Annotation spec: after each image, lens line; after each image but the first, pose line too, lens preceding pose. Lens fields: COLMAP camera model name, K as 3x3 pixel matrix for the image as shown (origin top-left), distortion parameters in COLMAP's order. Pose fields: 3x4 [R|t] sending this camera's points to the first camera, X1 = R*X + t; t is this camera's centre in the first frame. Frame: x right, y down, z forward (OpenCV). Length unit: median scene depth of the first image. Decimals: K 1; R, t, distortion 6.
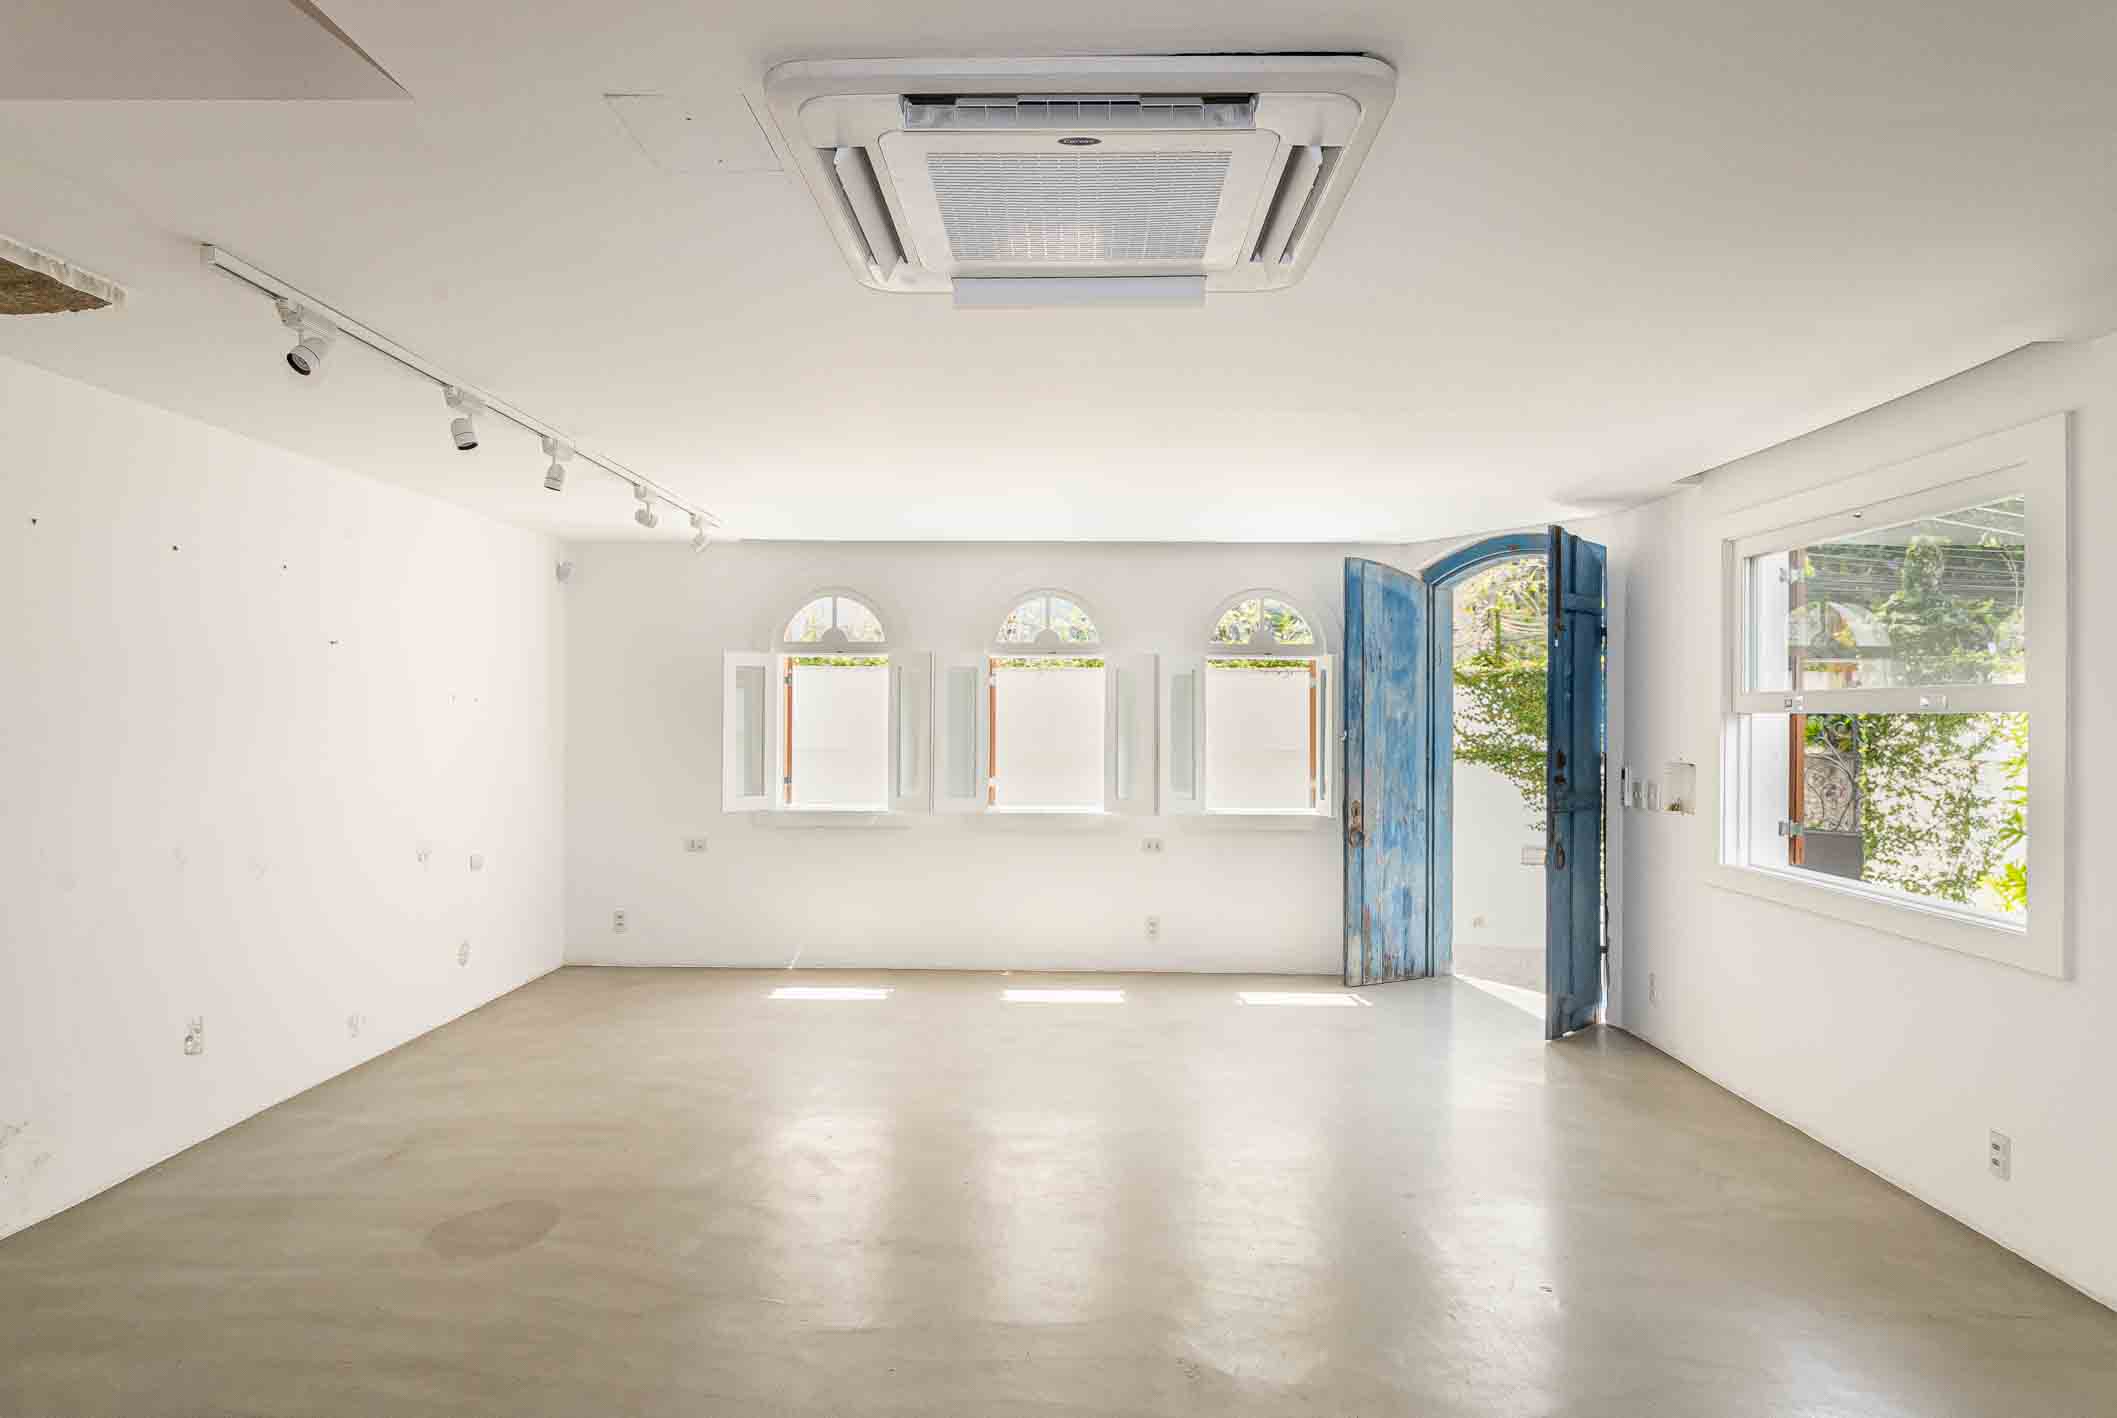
lens RADIAL K [[1281.0, 0, 1044.4], [0, 1281.0, 698.5], [0, 0, 1]] dist [-0.008312, 0.001910]
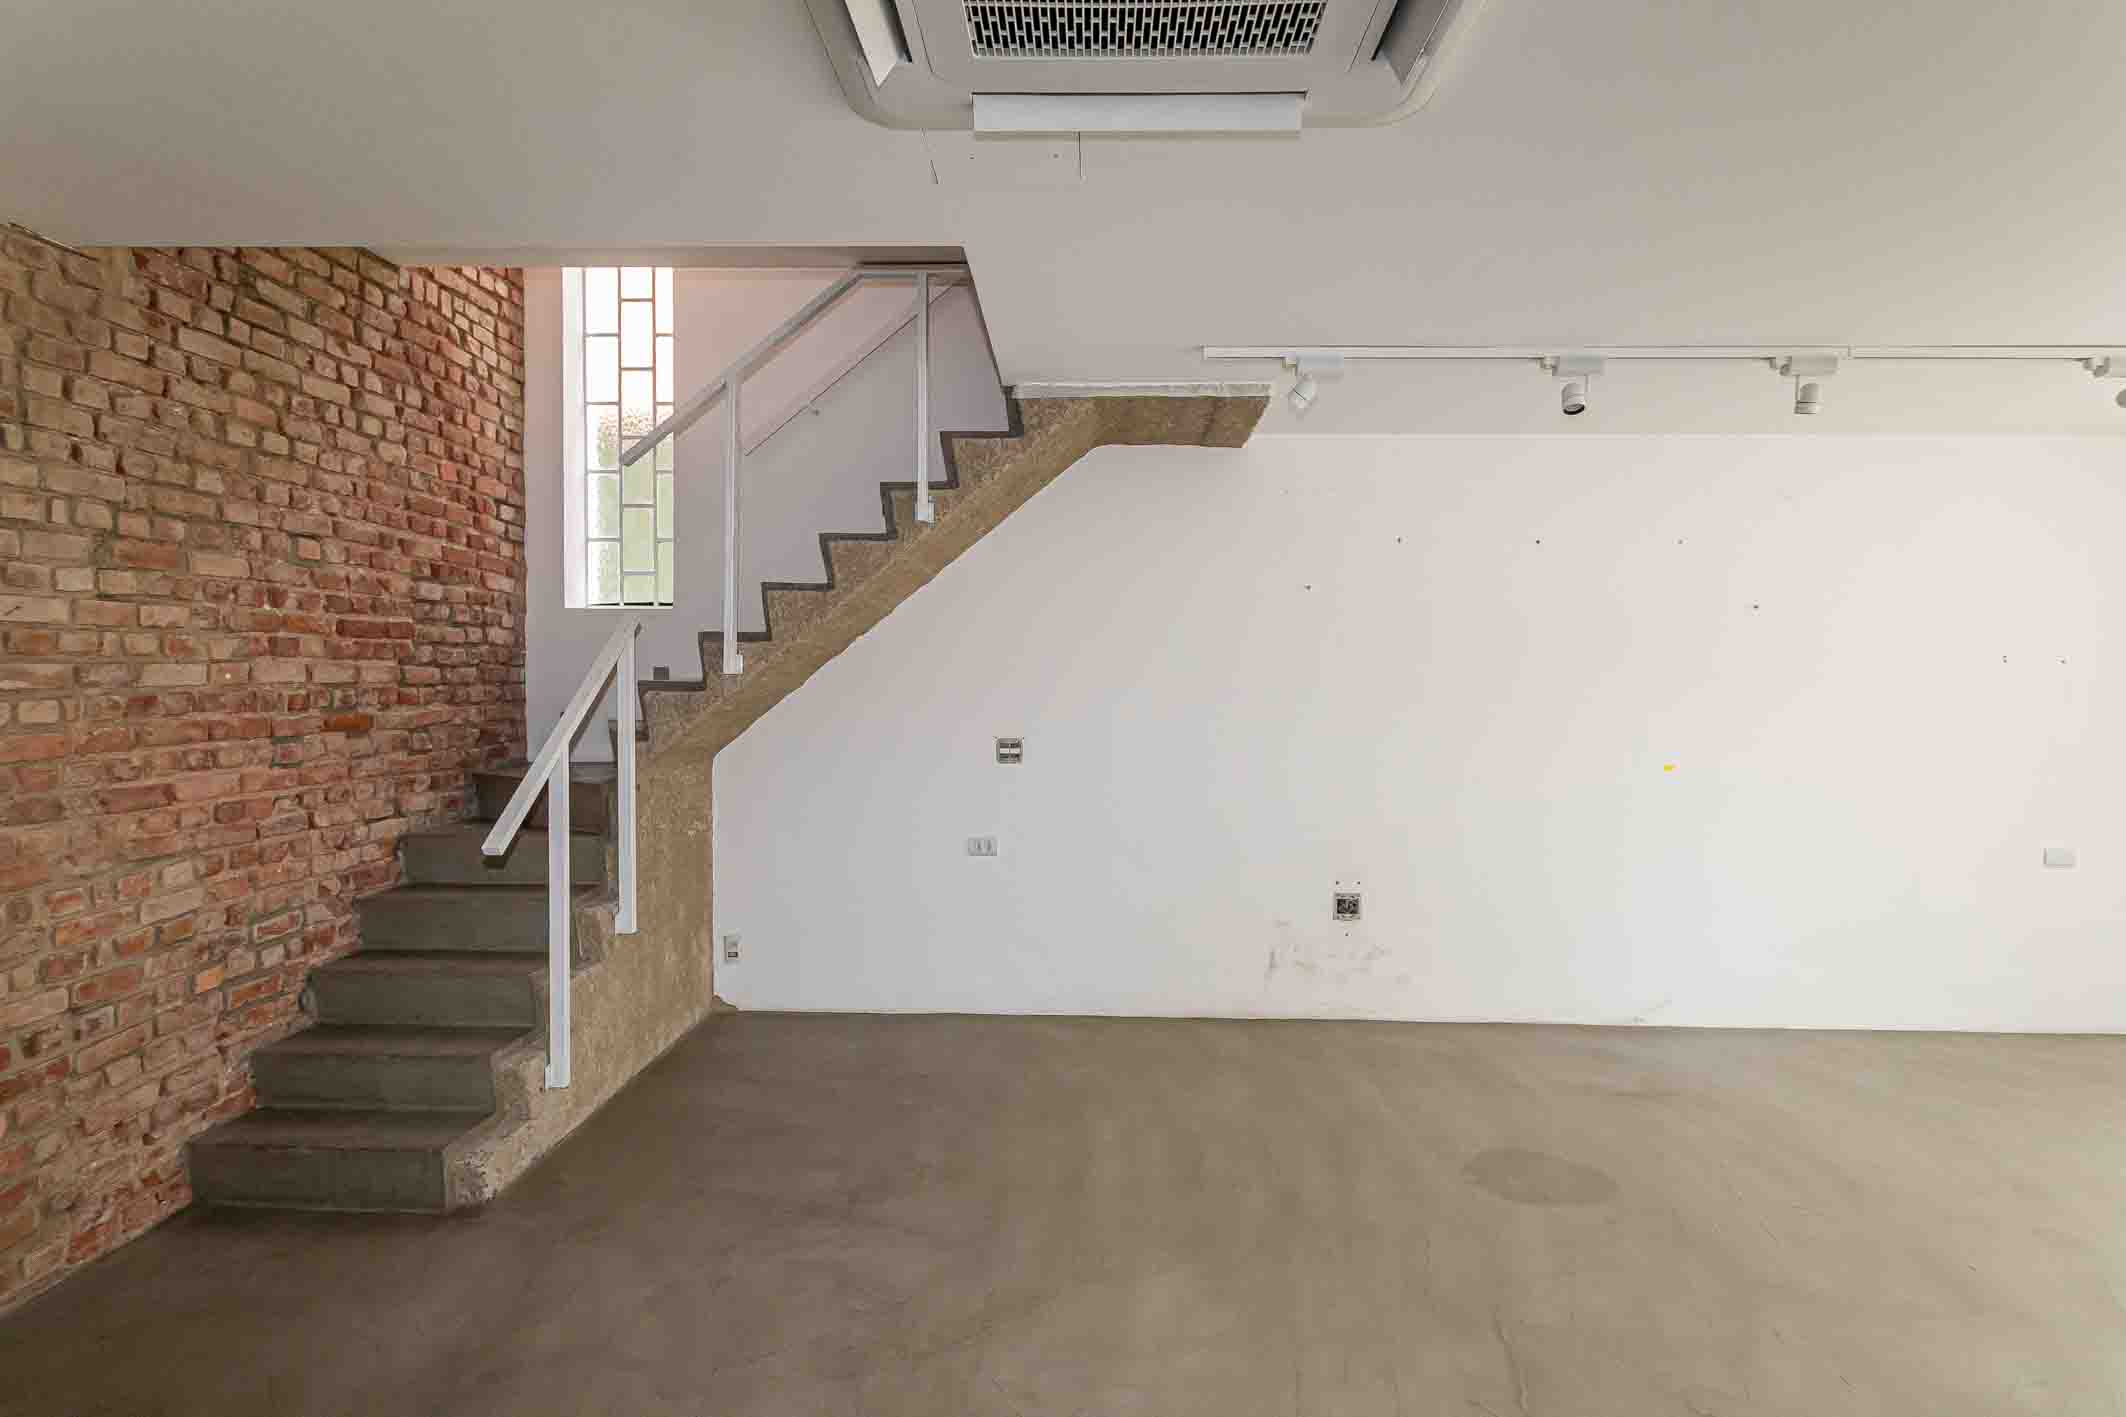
lens RADIAL K [[1013.0, 0, 1072.1], [0, 1013.0, 700.9], [0, 0, 1]] dist [0.001095, 0.004278]
pose [[-0.009878, 0.027912, -0.999562, 0.194108], [0.000545, 0.999610, 0.027908, 0.005197], [0.999951, -0.000269, -0.009889, 0.330292]]
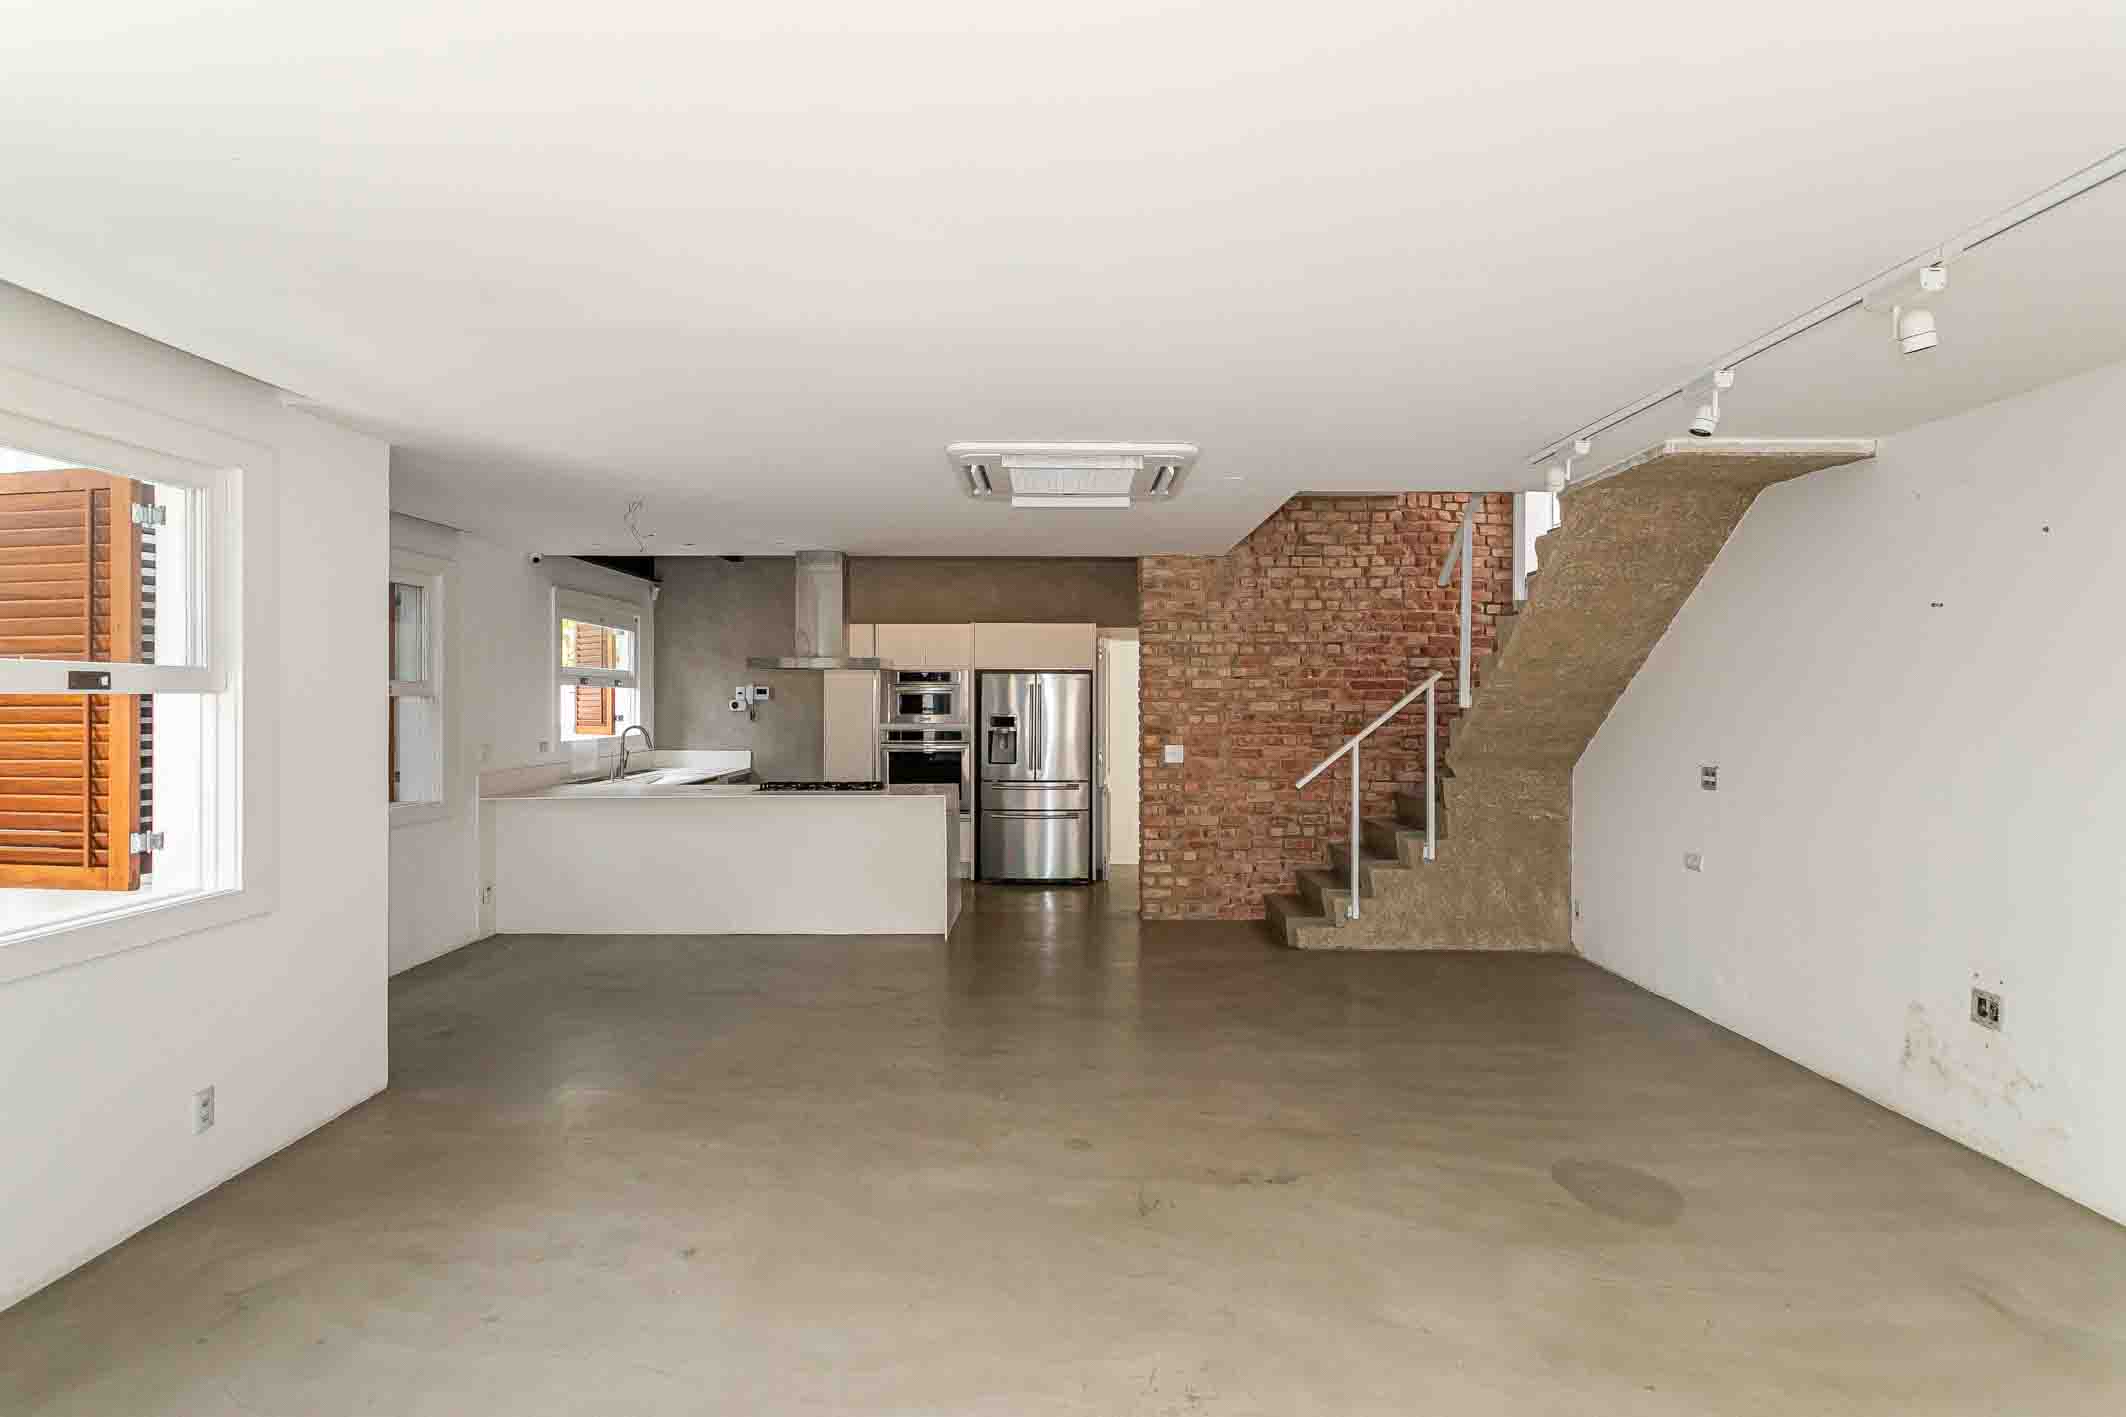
lens RADIAL K [[1013.0, 0, 1070.9], [0, 1013.0, 700.7], [0, 0, 1]] dist [0.001095, 0.004278]
pose [[-0.999473, -0.007327, -0.031630, 0.028077], [-0.007082, 0.999944, -0.007835, 0.009243], [0.031685, -0.007607, -0.999469, 0.949571]]
